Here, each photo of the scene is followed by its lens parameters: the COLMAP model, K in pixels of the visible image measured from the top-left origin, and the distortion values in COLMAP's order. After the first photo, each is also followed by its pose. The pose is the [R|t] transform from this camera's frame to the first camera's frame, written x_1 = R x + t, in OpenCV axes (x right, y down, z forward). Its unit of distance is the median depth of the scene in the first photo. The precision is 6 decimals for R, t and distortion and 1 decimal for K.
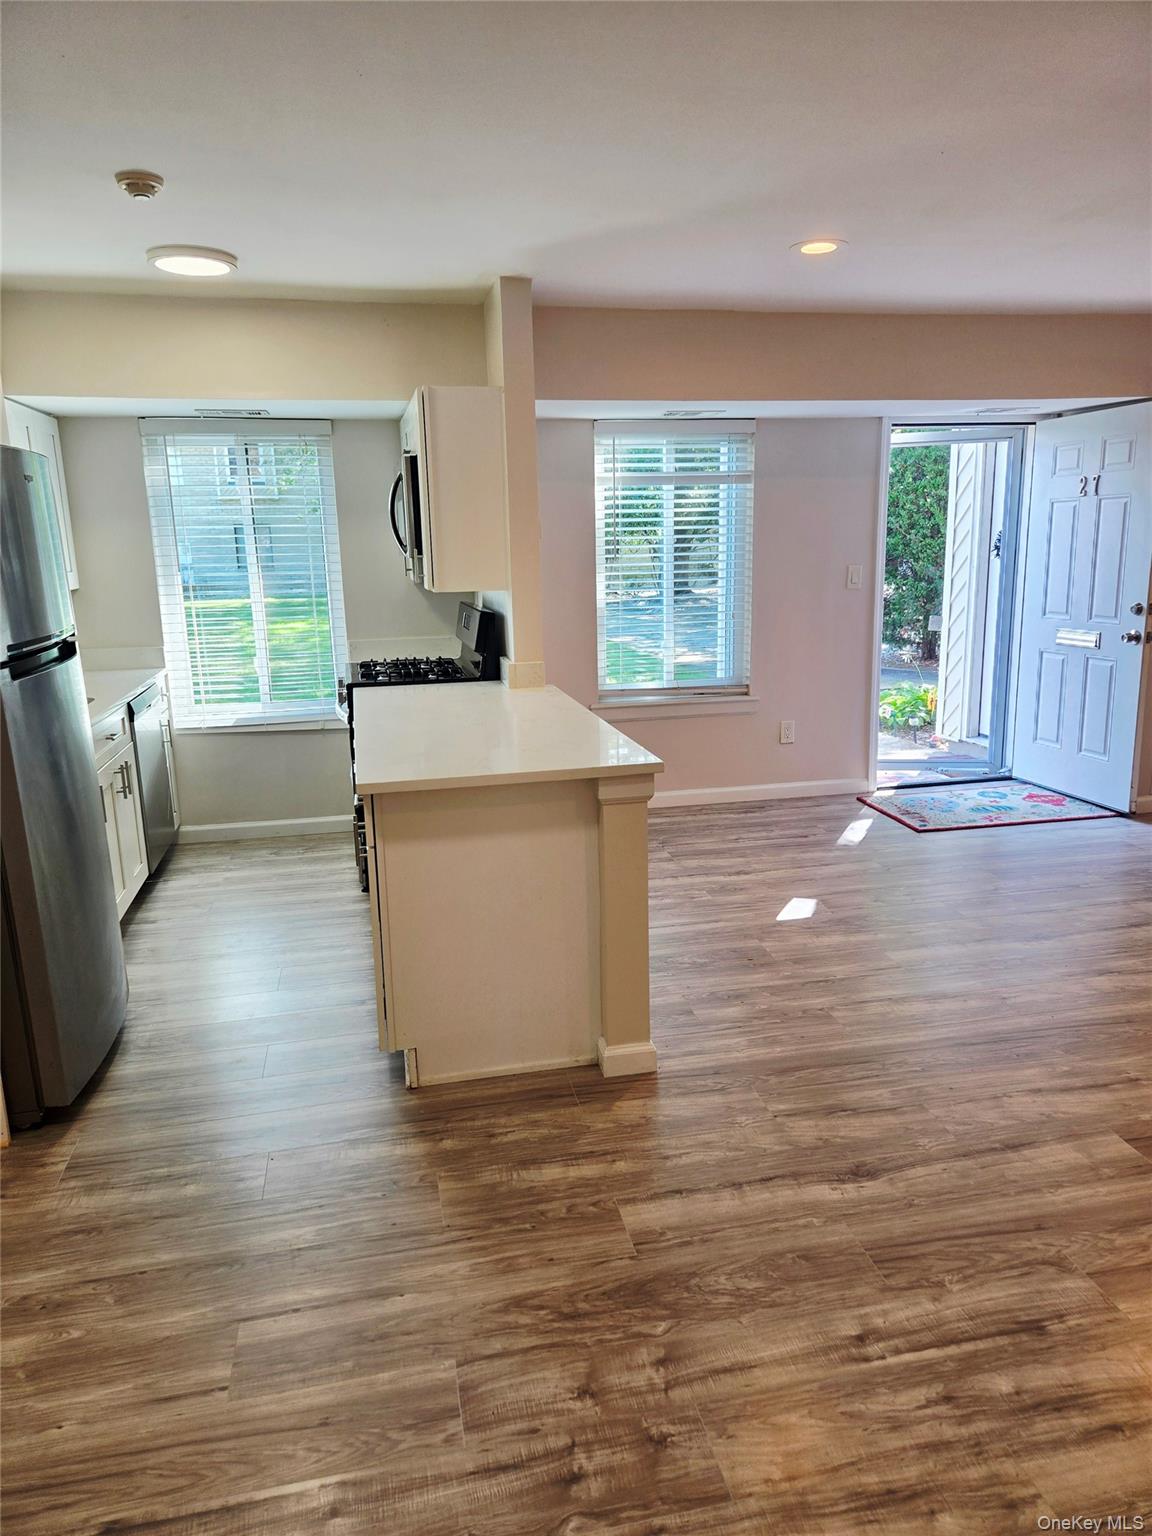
lens RADIAL K [[1026.0, 0, 600.2], [0, 1026.0, 775.7], [0, 0, 1]] dist [0.064258, -0.054808]
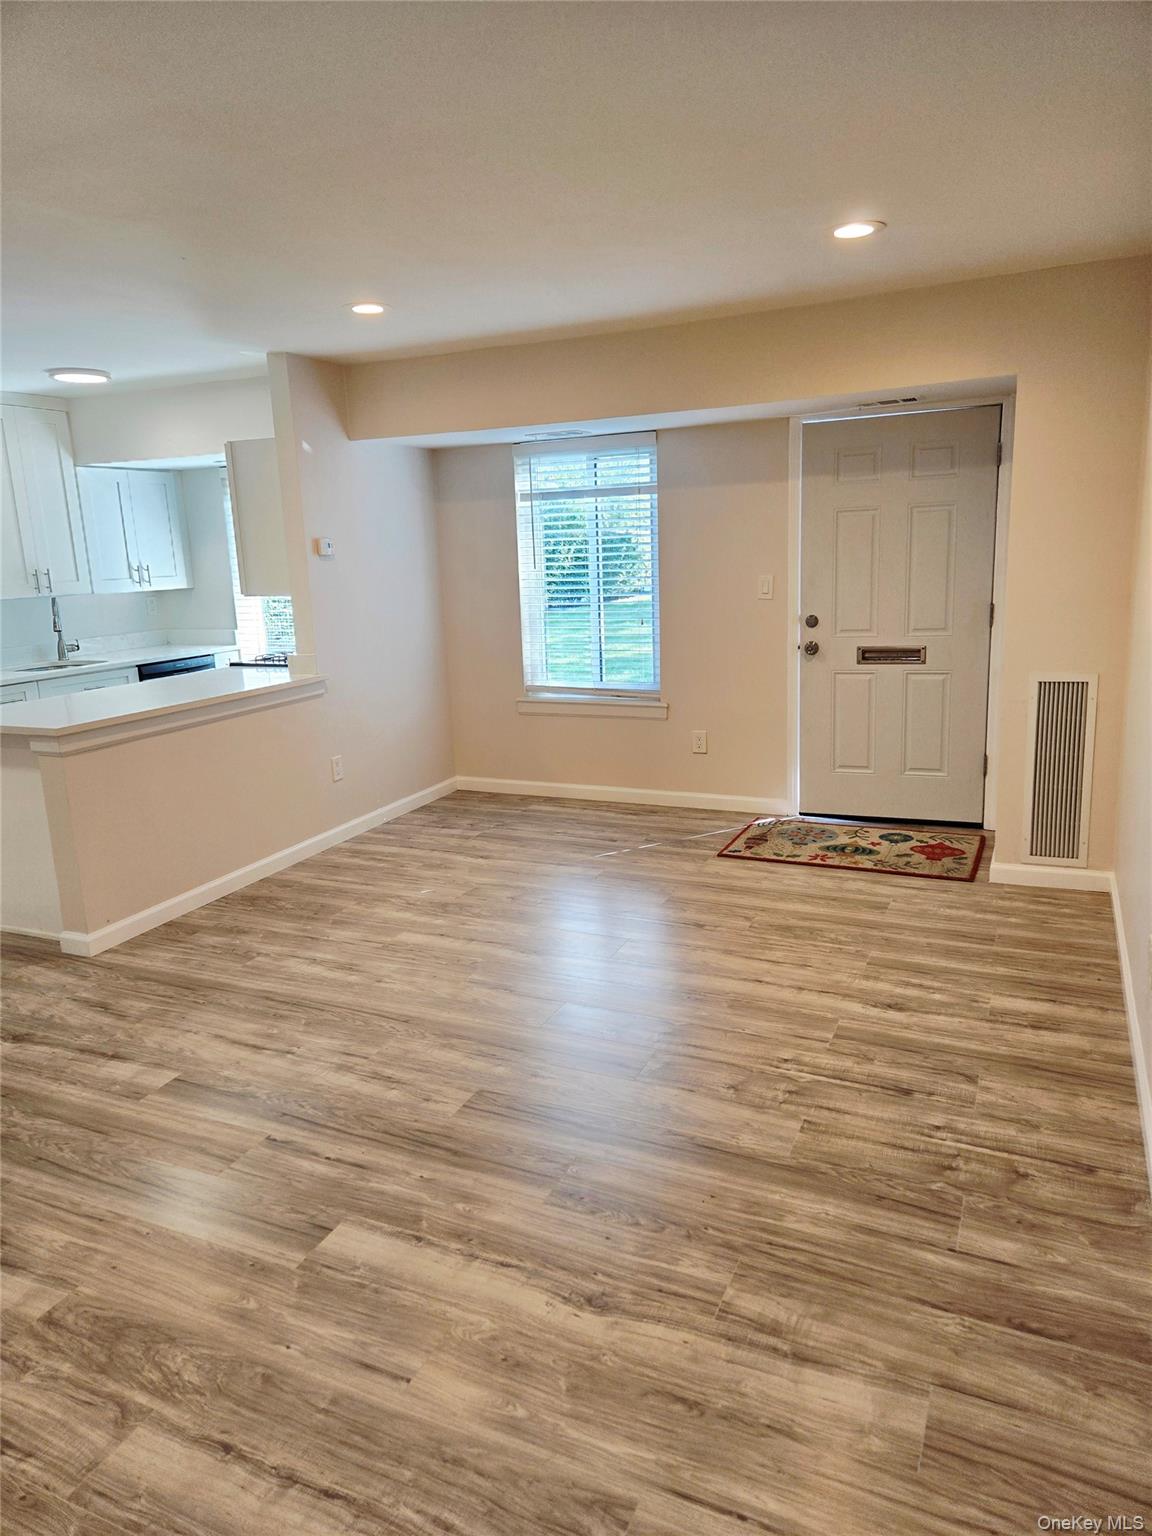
lens RADIAL K [[1036.0, 0, 580.7], [0, 1036.0, 762.6], [0, 0, 1]] dist [0.078598, -0.055396]
pose [[0.796908, 0.116476, -0.592766, 0.930591], [-0.114847, 0.992552, 0.040633, -0.067724], [0.593084, 0.035696, 0.804349, 0.176005]]
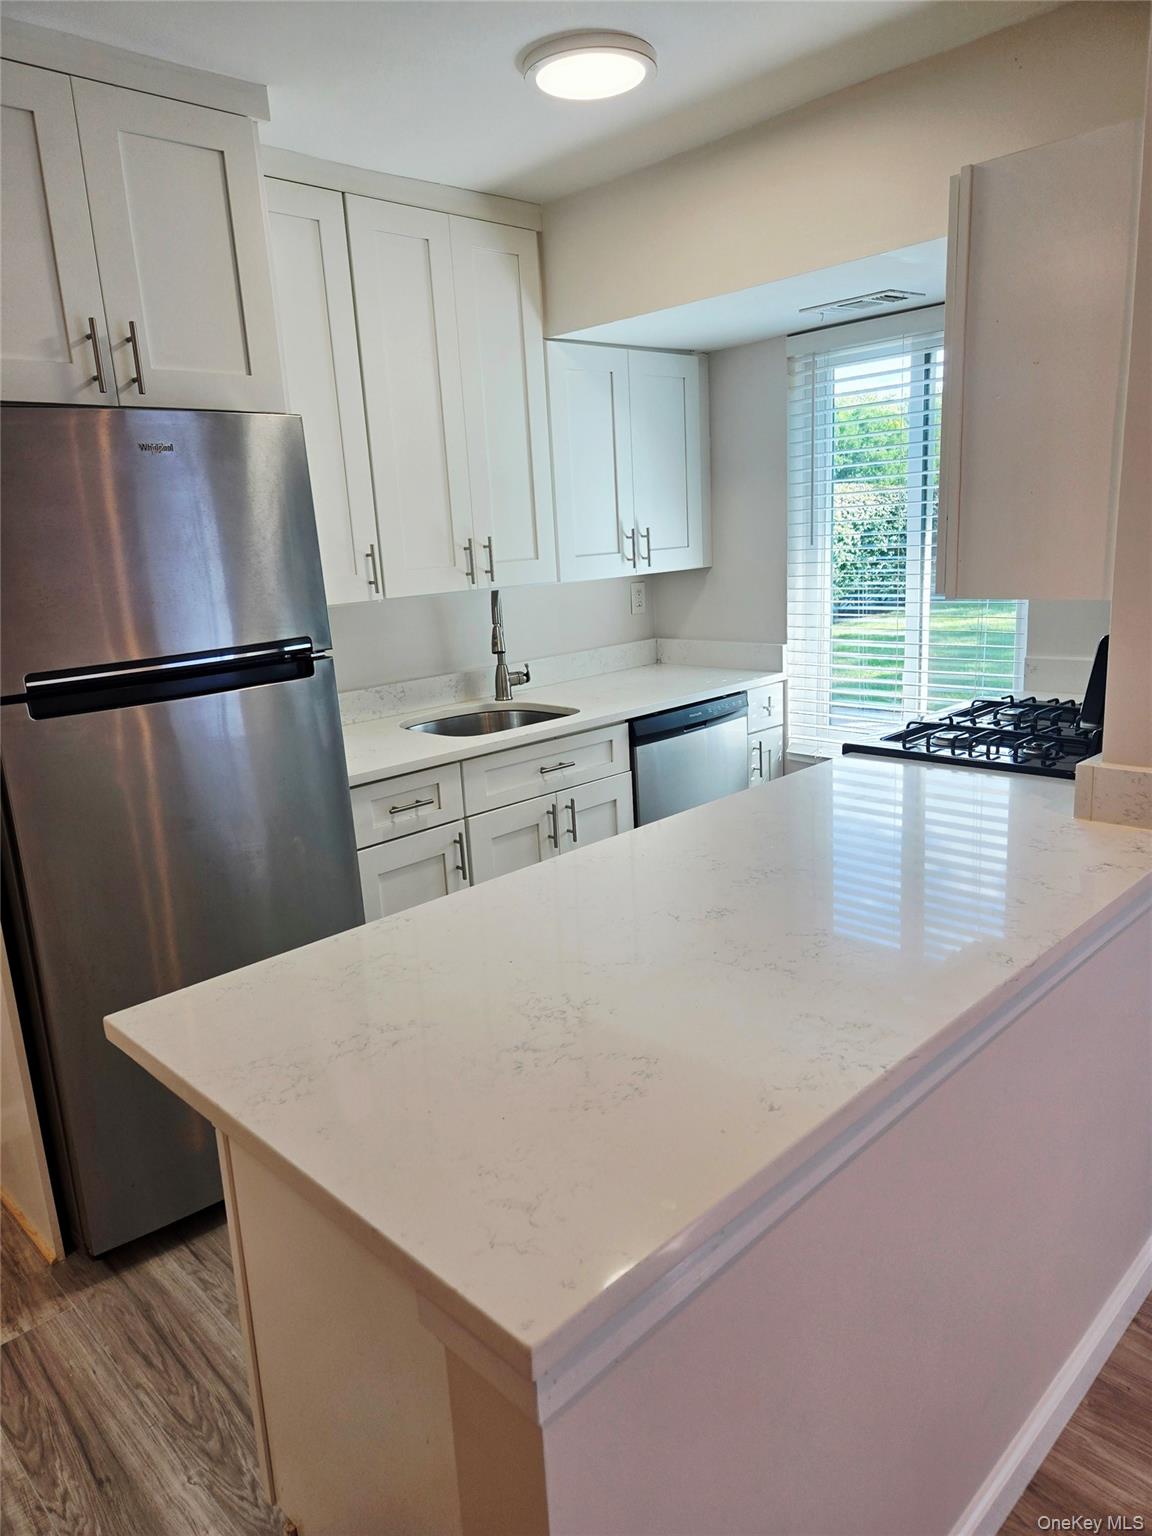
lens RADIAL K [[1036.0, 0, 580.7], [0, 1036.0, 762.6], [0, 0, 1]] dist [0.078598, -0.055396]
pose [[0.526186, 0.179800, -0.831144, 0.179771], [-0.147842, 0.981849, 0.118805, -0.125125], [0.837419, 0.060364, 0.543217, 0.538430]]
